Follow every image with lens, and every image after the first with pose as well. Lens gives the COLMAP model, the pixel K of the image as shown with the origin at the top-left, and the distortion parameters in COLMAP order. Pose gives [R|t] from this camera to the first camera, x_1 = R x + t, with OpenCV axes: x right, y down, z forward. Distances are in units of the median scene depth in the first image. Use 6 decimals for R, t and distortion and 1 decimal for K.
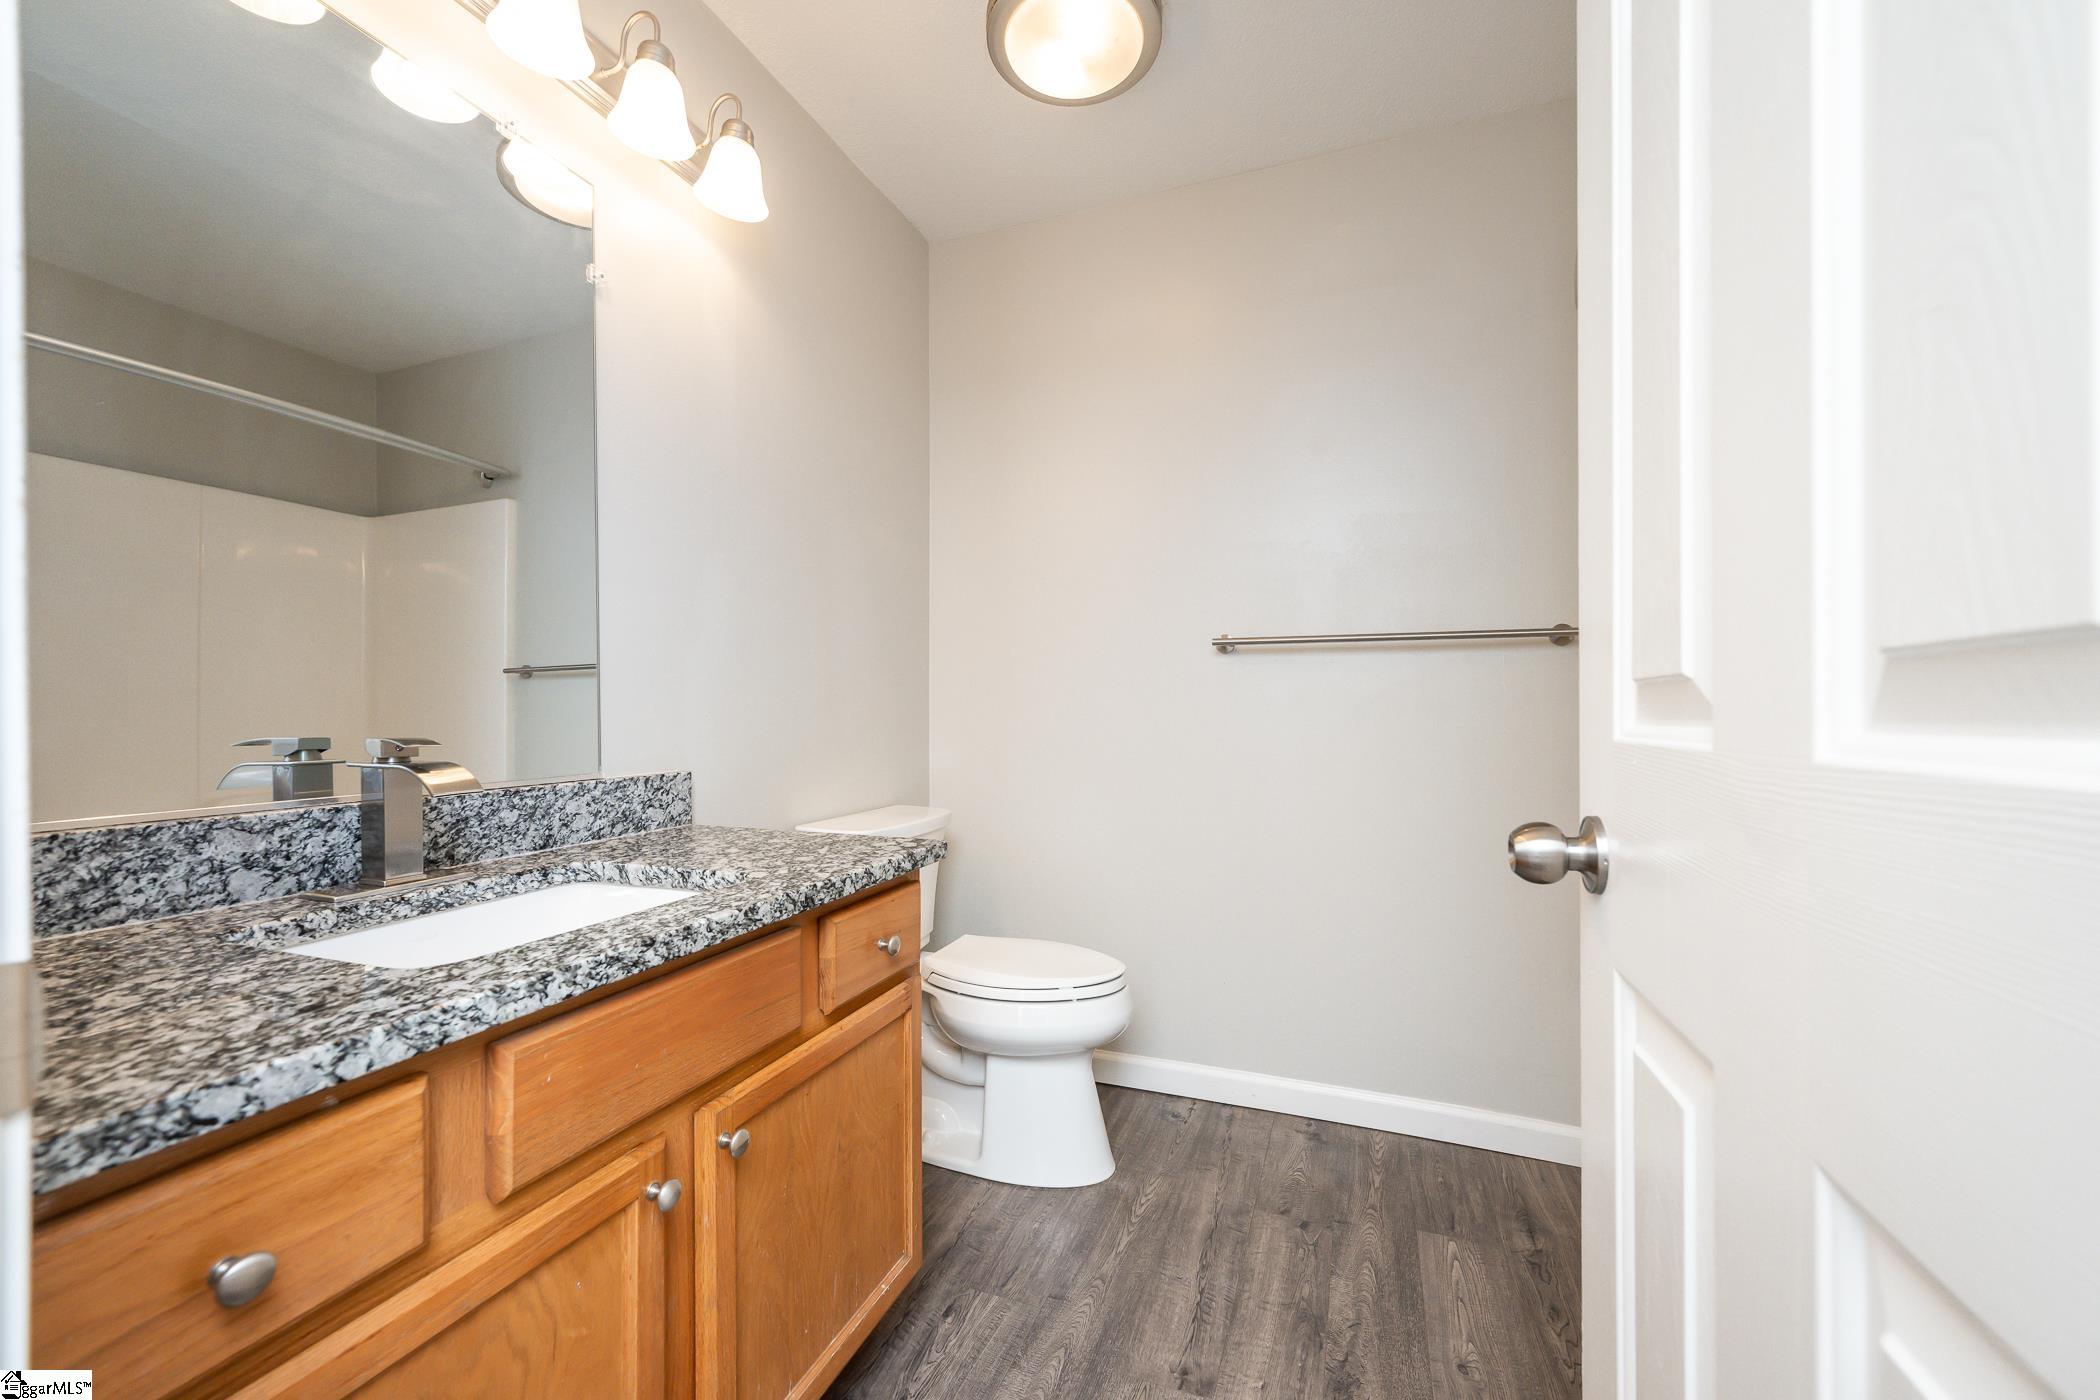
lens RADIAL K [[836.1, 0, 1045.0], [0, 836.1, 703.9], [0, 0, 1]] dist [0.006577, -0.000329]
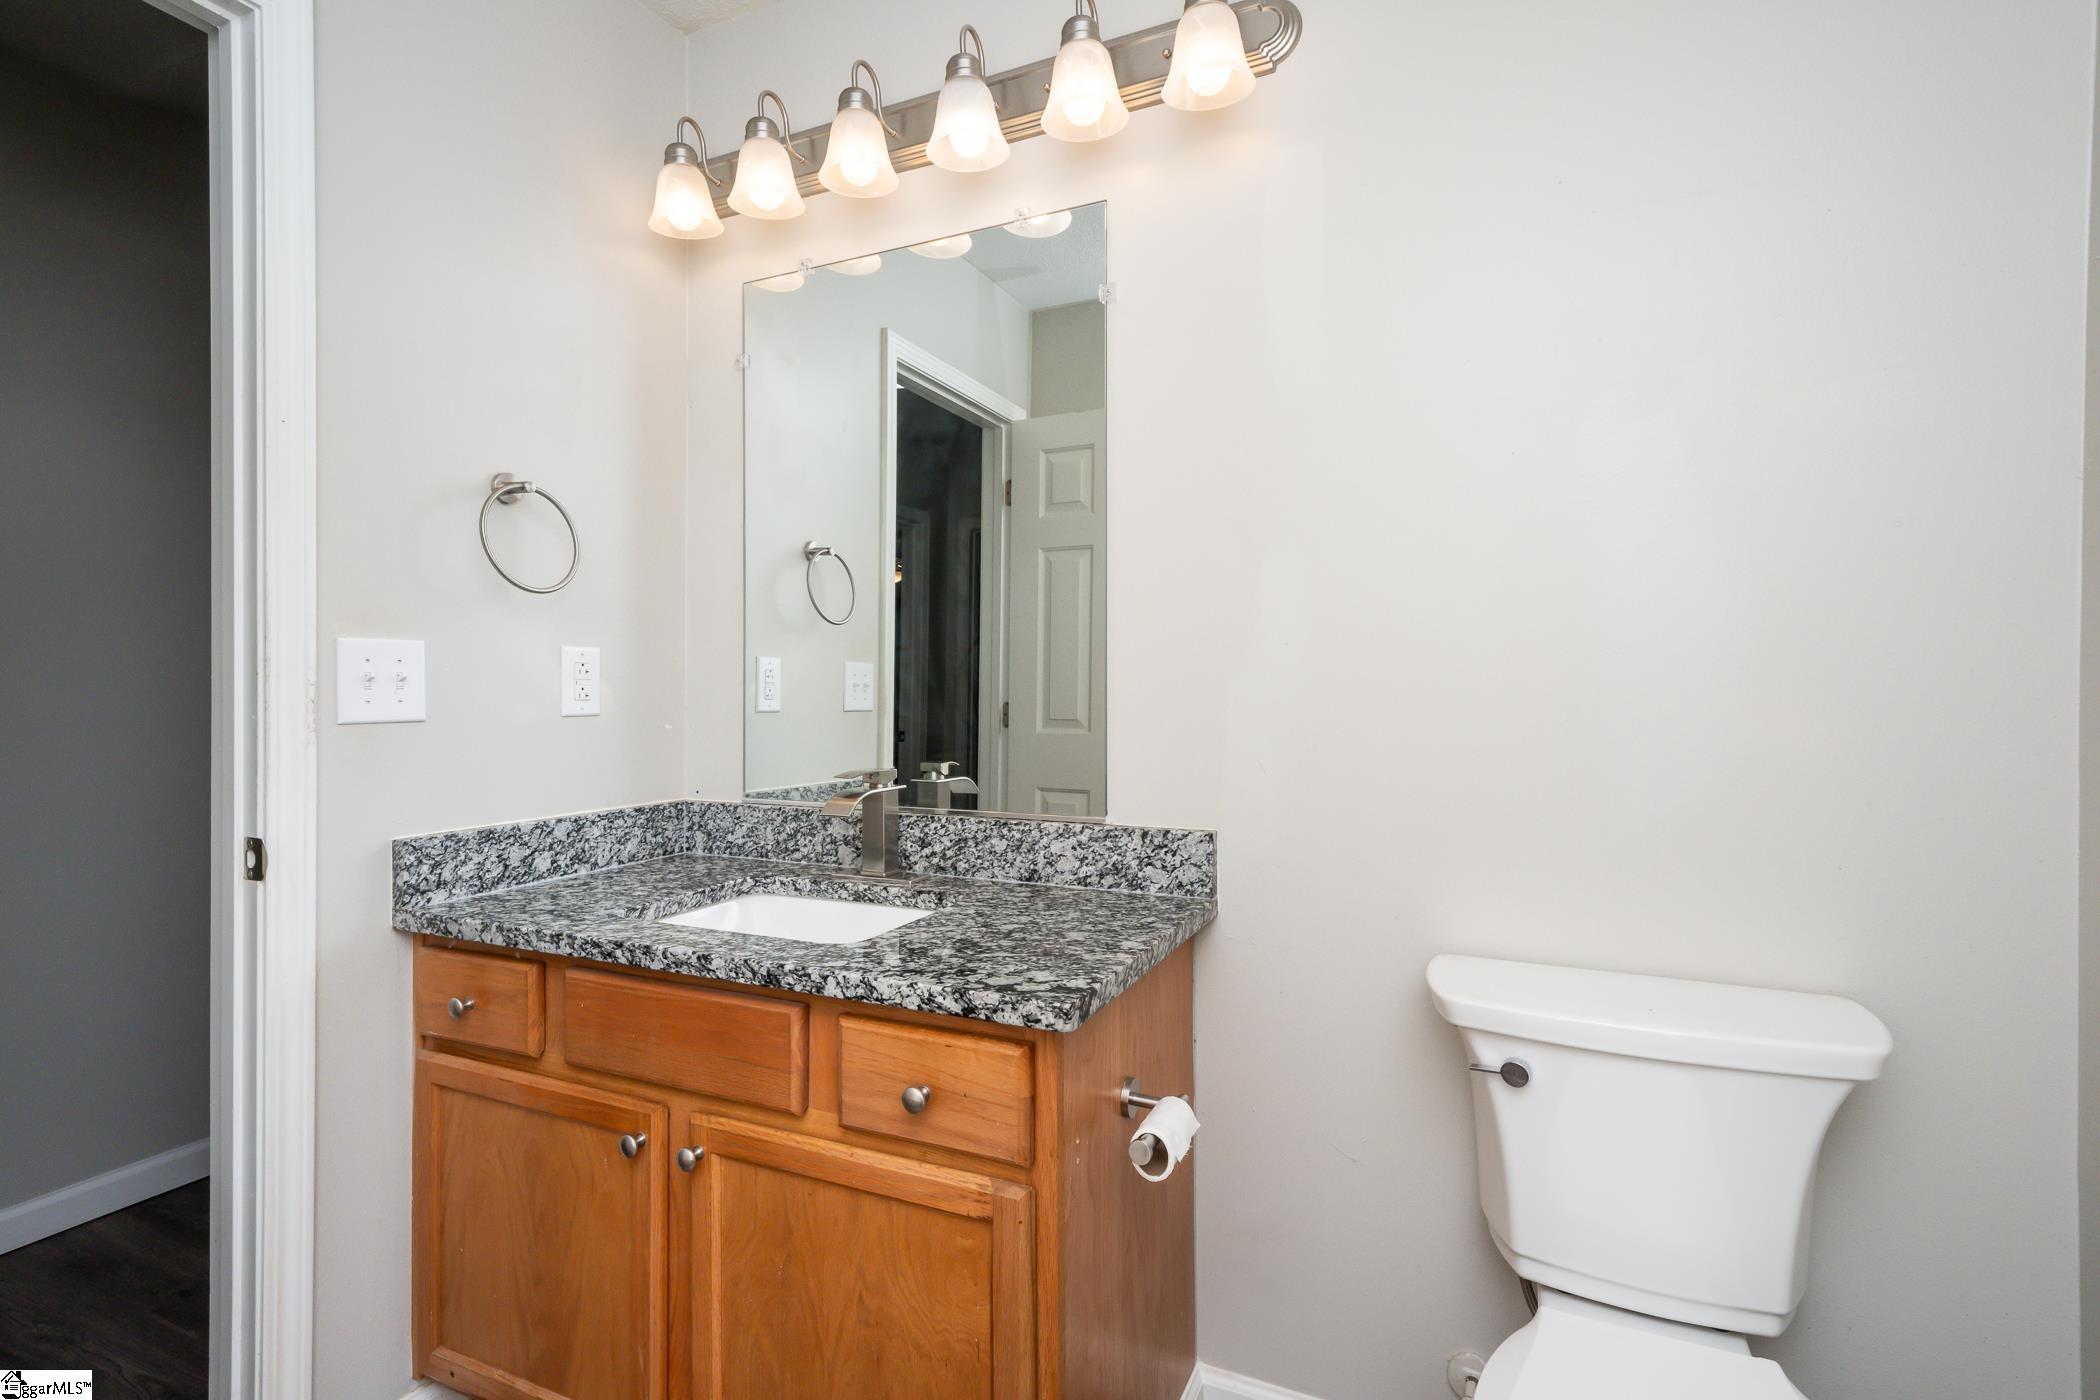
lens RADIAL K [[987.1, 0, 1048.5], [0, 987.1, 694.3], [0, 0, 1]] dist [0.011384, 0.001062]
pose [[-0.079555, 0.007230, -0.996804, 0.696000], [0.007708, 0.999948, 0.006637, -0.077441], [0.996801, -0.007155, -0.079606, 1.219755]]
